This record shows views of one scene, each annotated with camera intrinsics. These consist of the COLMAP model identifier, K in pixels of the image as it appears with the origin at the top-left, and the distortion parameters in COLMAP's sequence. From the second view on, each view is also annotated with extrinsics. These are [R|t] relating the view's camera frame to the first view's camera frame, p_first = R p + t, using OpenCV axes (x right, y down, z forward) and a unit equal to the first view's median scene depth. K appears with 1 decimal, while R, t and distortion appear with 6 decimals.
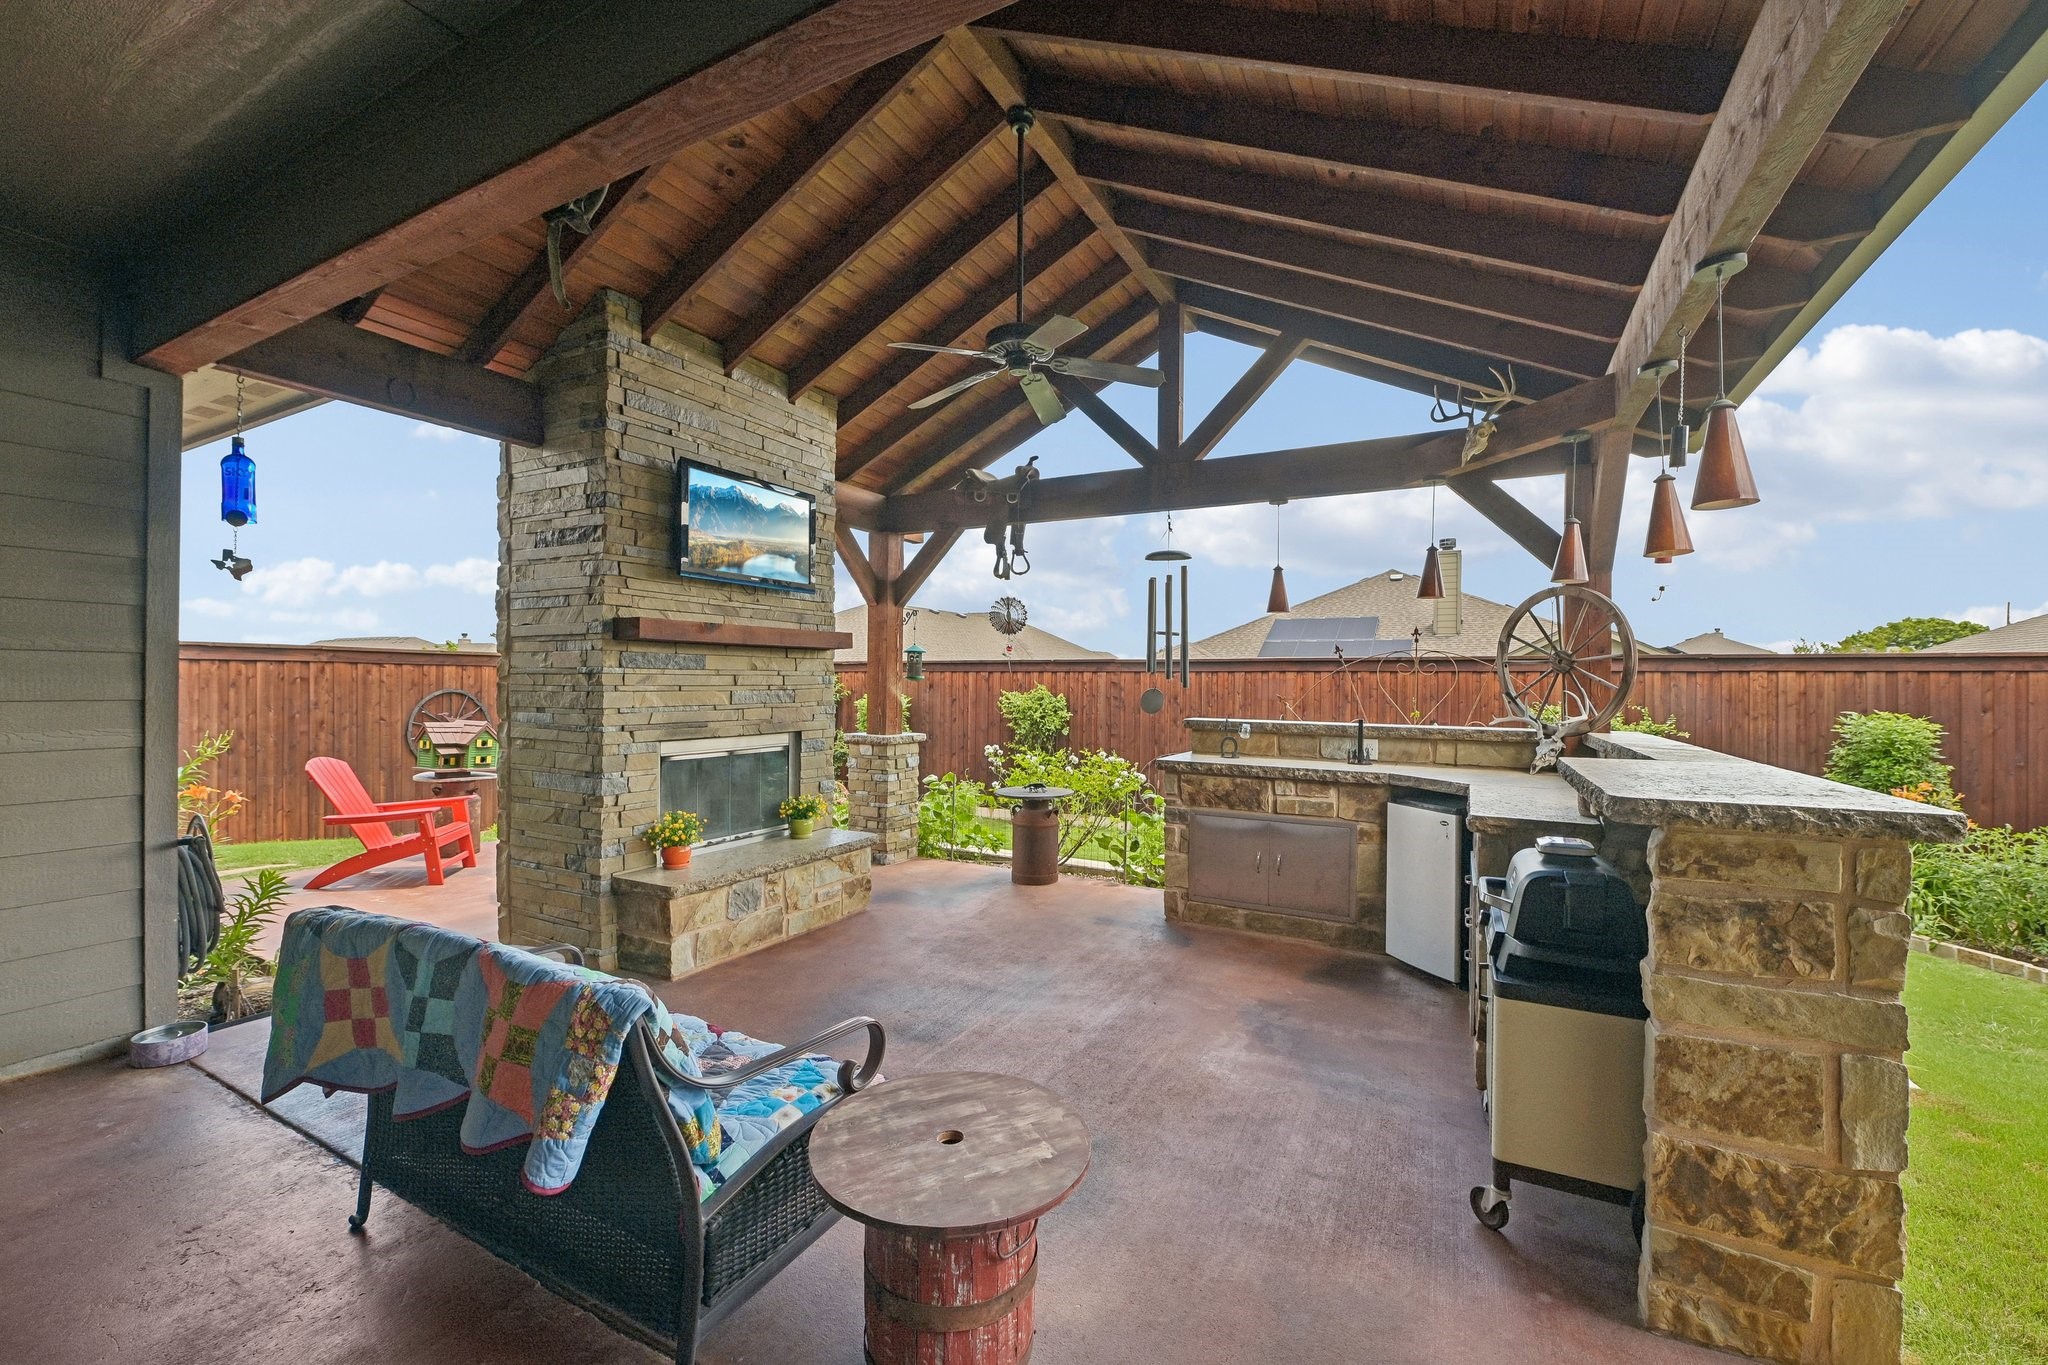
lens RADIAL K [[817.3, 0, 1024.0], [0, 817.3, 682.5], [0, 0, 1]] dist [-0.002216, -0.000218]
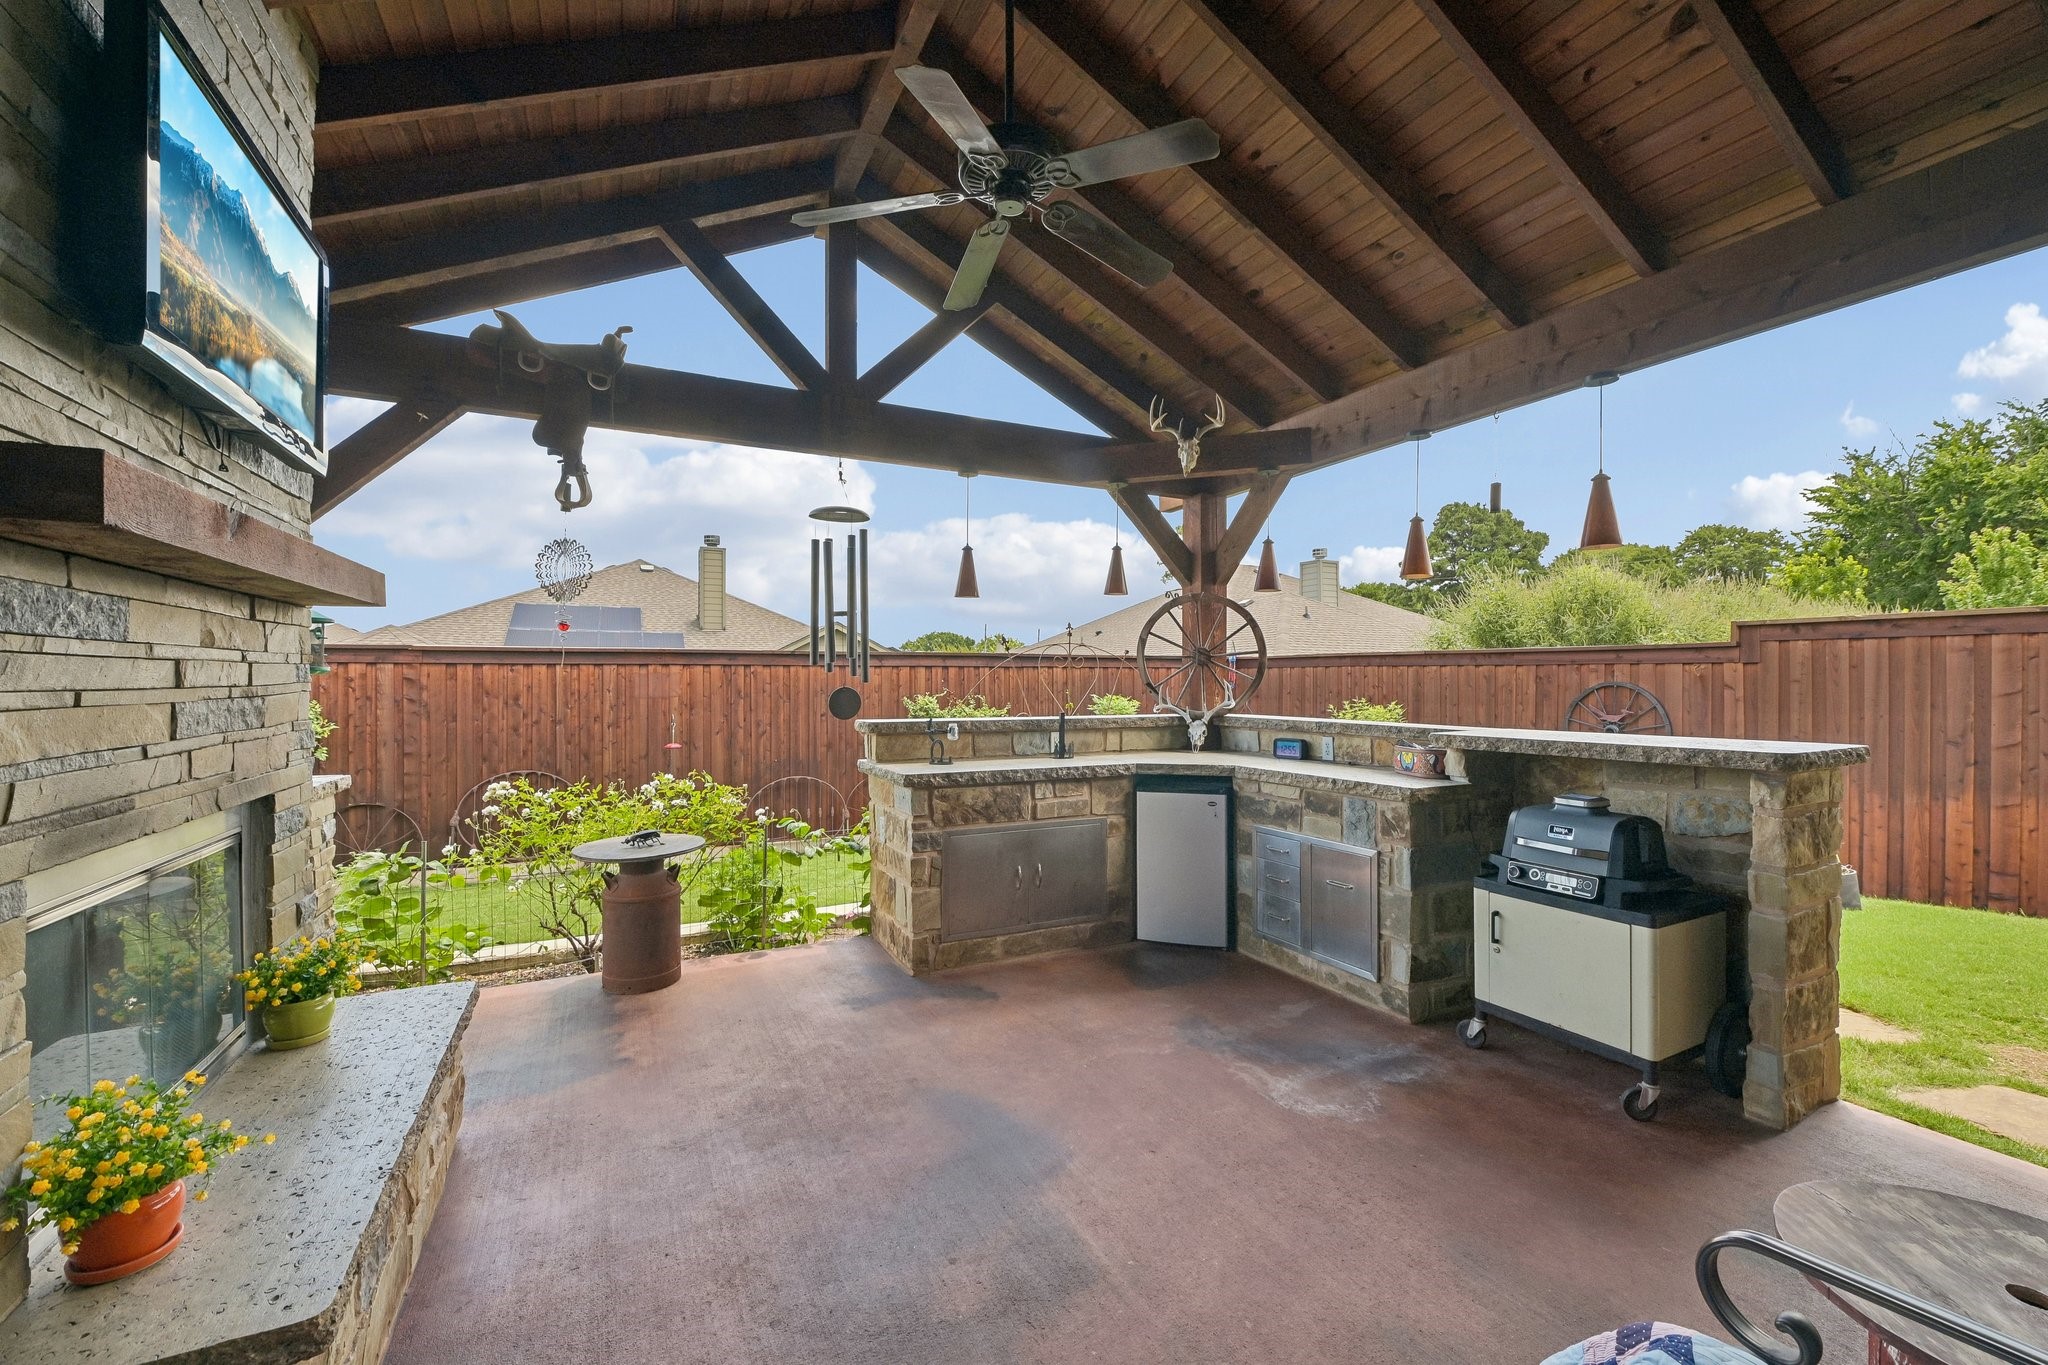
lens RADIAL K [[824.5, 0, 1025.1], [0, 824.5, 680.8], [0, 0, 1]] dist [0.000935, 0.000050]
pose [[0.576055, -0.009000, 0.817361, -0.424166], [0.005988, 0.999959, 0.006790, -0.000039], [-0.817389, 0.000983, 0.576085, 0.463857]]
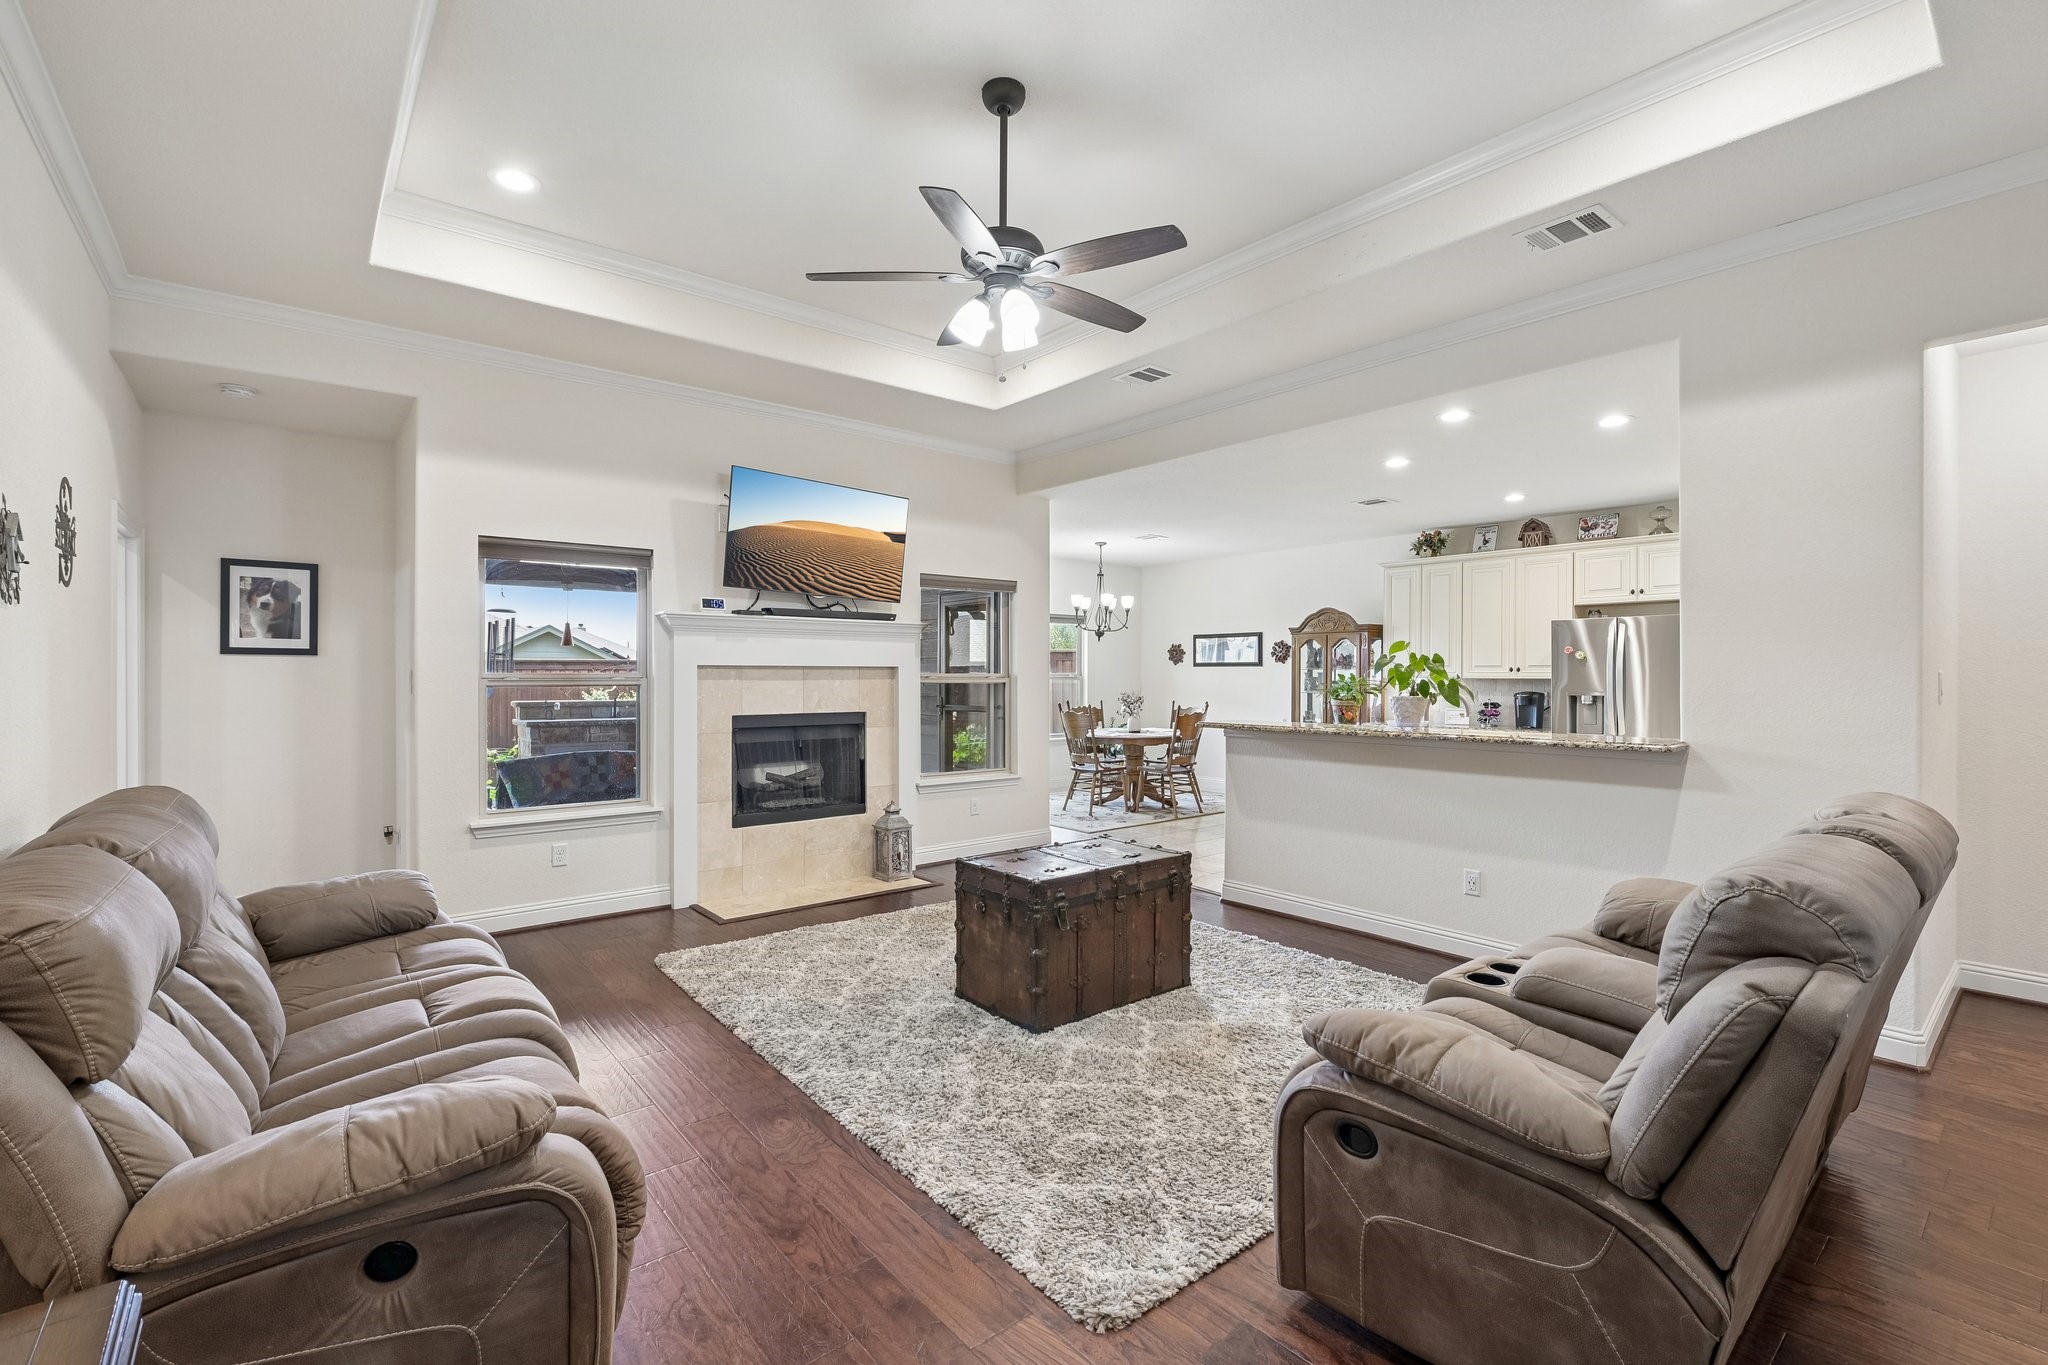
lens RADIAL K [[903.9, 0, 1024.0], [0, 903.9, 682.5], [0, 0, 1]] dist [-0.000063, -0.000012]
pose [[0.365594, -0.013317, 0.930679, -1.442086], [0.005377, 0.999911, 0.012196, -0.020354], [-0.930759, 0.000546, 0.365633, -0.910623]]
